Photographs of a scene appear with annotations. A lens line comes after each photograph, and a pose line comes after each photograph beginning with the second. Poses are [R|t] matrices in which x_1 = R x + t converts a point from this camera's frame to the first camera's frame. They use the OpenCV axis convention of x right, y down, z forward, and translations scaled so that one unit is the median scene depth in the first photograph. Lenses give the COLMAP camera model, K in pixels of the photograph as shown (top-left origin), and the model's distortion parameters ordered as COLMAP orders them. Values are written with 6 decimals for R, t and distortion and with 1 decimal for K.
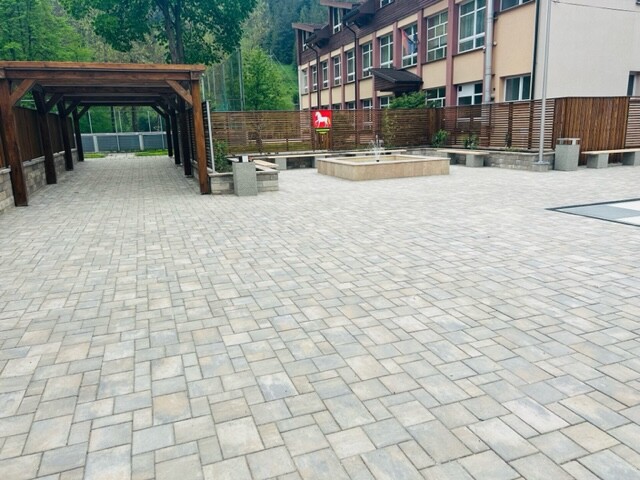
lens RADIAL K [[477.0, 0, 320.0], [0, 477.0, 240.0], [0, 0, 1]] dist [0.010729, 0.005329]
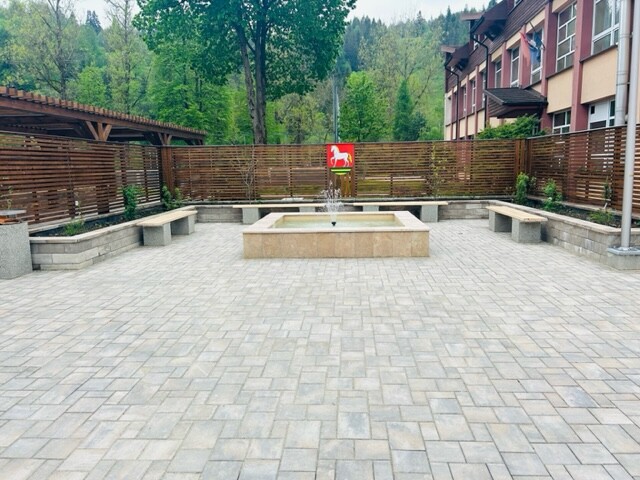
lens RADIAL K [[477.0, 0, 320.0], [0, 477.0, 240.0], [0, 0, 1]] dist [0.010729, 0.005329]
pose [[0.916253, 0.074339, -0.393641, 0.221450], [-0.100333, 0.993897, -0.045842, -0.071687], [0.387831, 0.081499, 0.918120, 0.266559]]
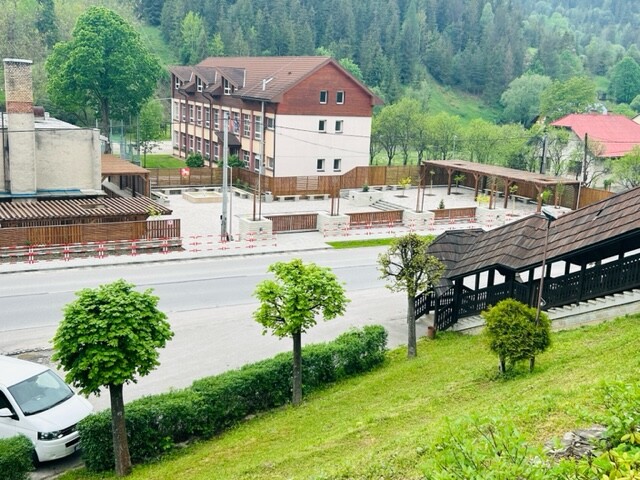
lens RADIAL K [[730.0, 0, 320.0], [0, 730.0, 240.0], [0, 0, 1]] dist [0.004674, 0.001432]
pose [[0.983680, 0.031181, 0.177204, 0.024039], [-0.028842, 0.999460, -0.015761, 0.088484], [-0.177600, 0.010393, 0.984048, -2.088100]]
